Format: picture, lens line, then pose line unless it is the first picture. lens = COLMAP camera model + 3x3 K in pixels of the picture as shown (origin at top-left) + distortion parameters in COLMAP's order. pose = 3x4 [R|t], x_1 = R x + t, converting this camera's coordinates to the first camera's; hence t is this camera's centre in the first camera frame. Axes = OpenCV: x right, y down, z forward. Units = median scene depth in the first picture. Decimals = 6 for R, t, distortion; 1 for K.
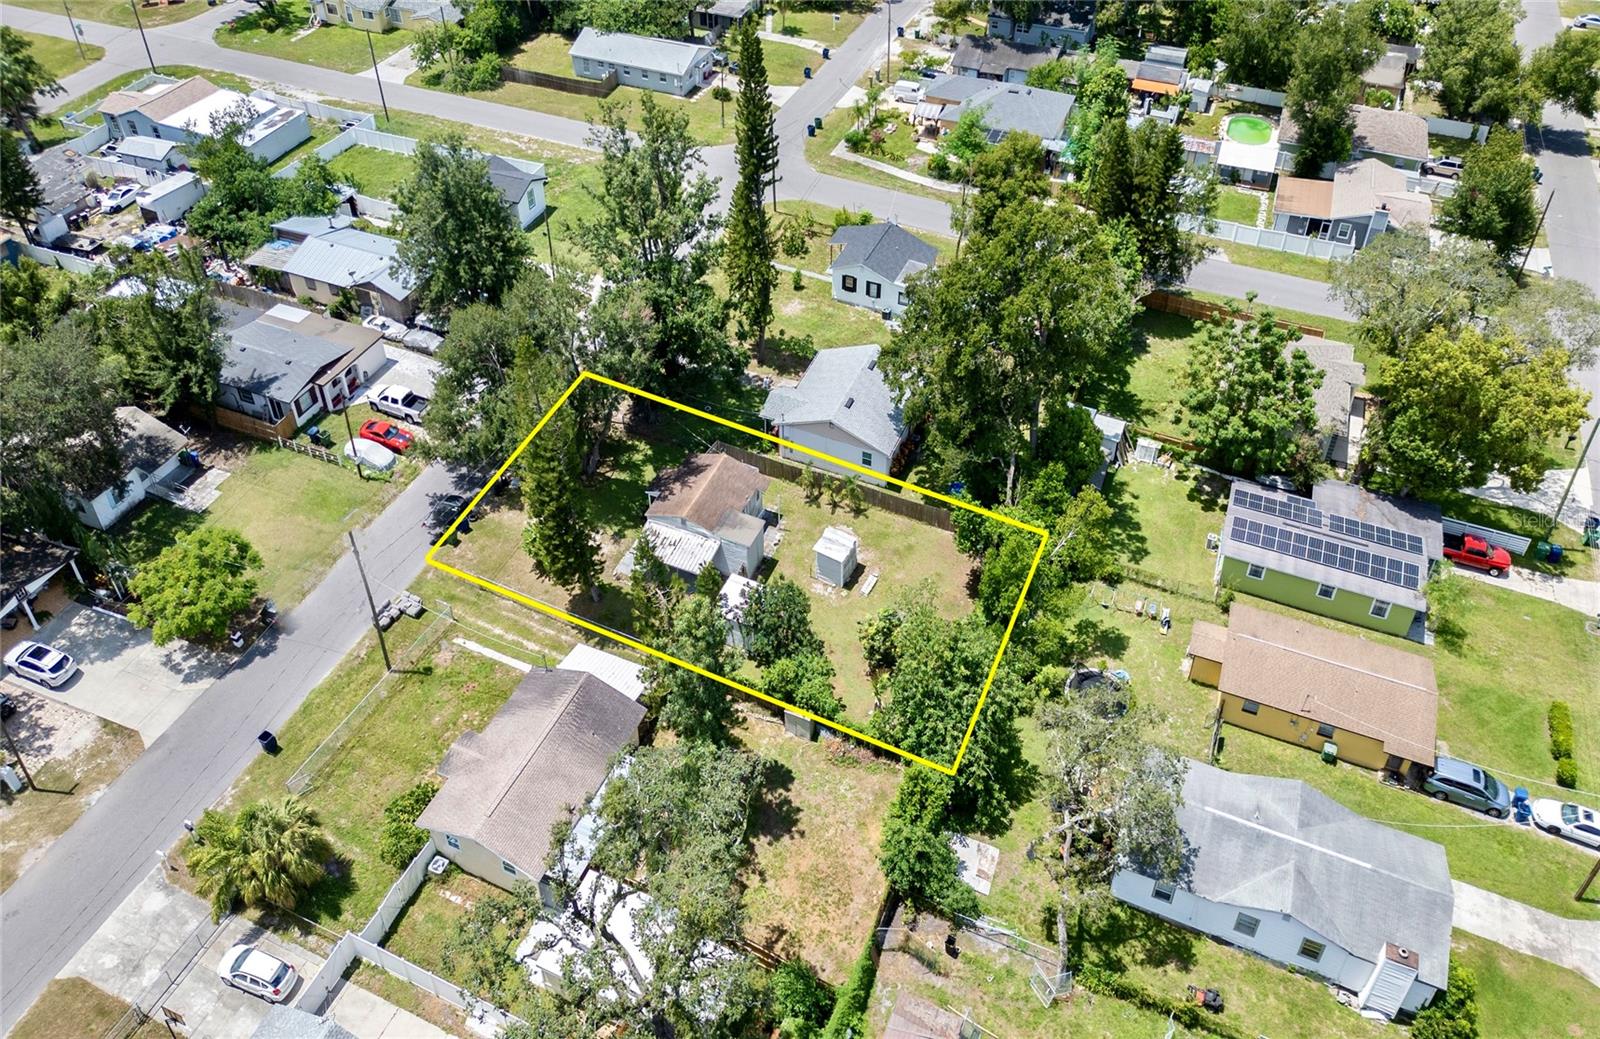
lens RADIAL K [[1041.2, 0, 800.0], [0, 1041.2, 519.5], [0, 0, 1]] dist [0.054434, -0.033958]
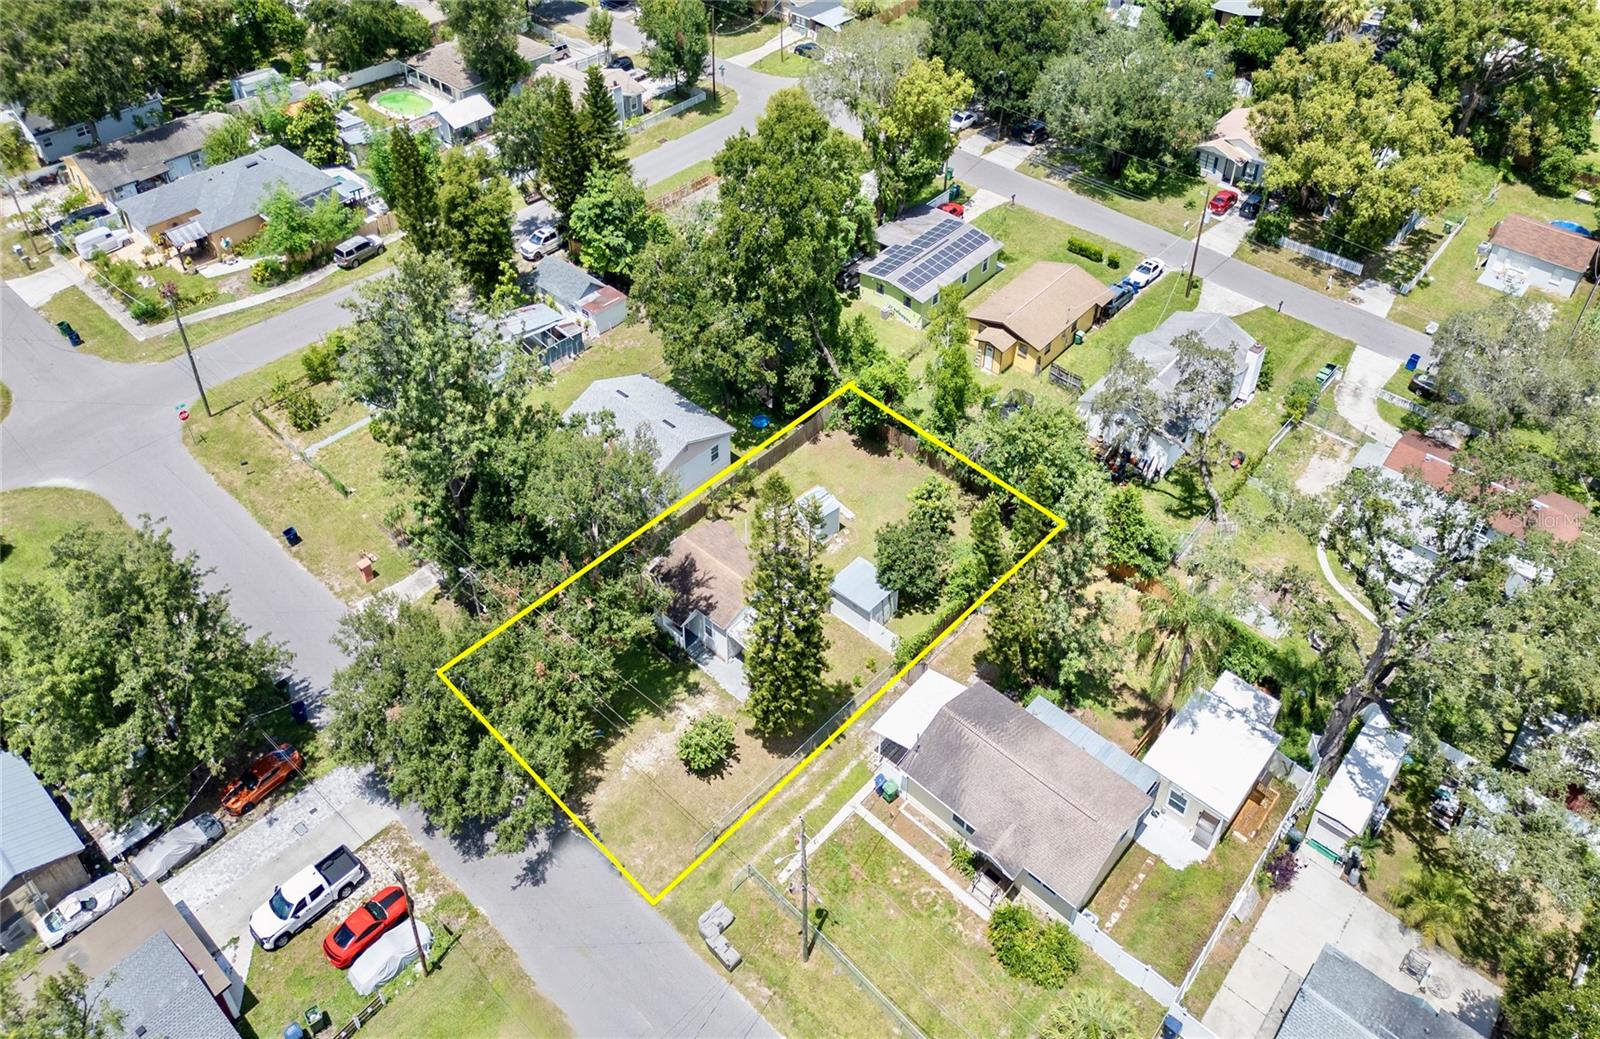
lens RADIAL K [[1029.7, 0, 831.8], [0, 1029.7, 514.7], [0, 0, 1]] dist [0.047489, -0.029455]
pose [[0.300745, -0.677274, 0.671455, -0.553410], [0.672857, 0.649634, 0.353892, -0.270853], [-0.675882, 0.345362, 0.651083, 0.298793]]
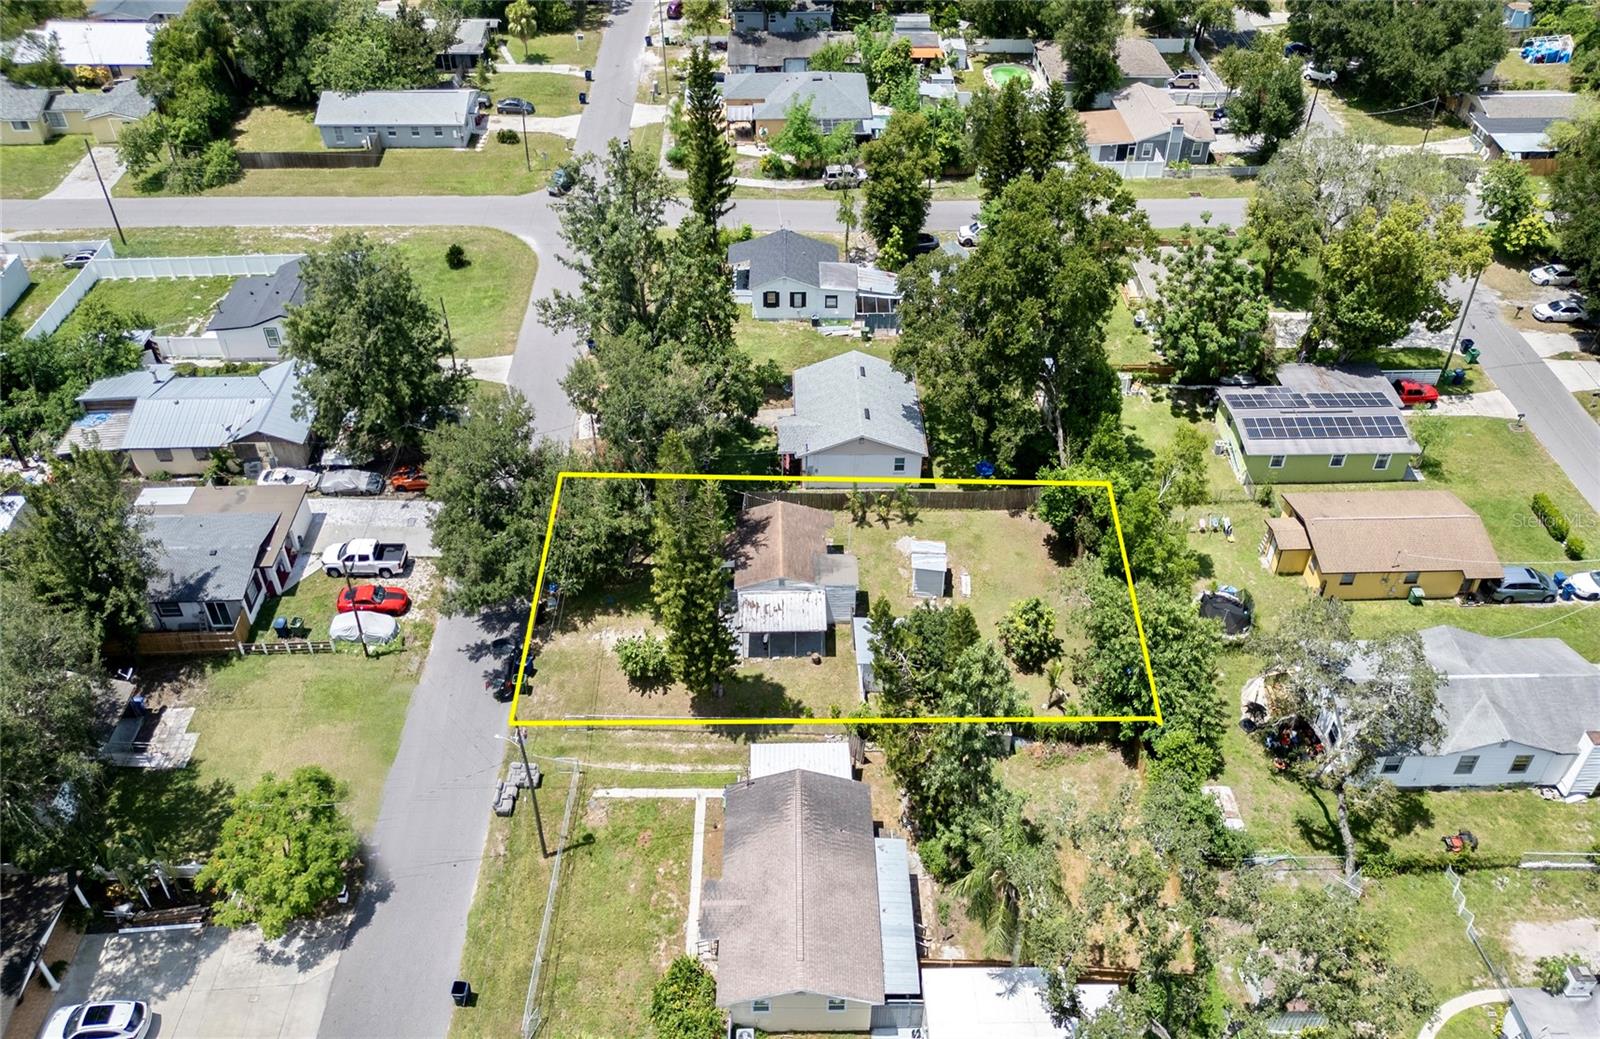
lens RADIAL K [[1041.2, 0, 800.0], [0, 1041.2, 519.5], [0, 0, 1]] dist [0.054434, -0.033958]
pose [[0.908886, -0.295682, 0.294106, -0.303142], [0.295772, 0.954186, 0.045262, -0.076139], [-0.294015, 0.045850, 0.954701, 0.093742]]
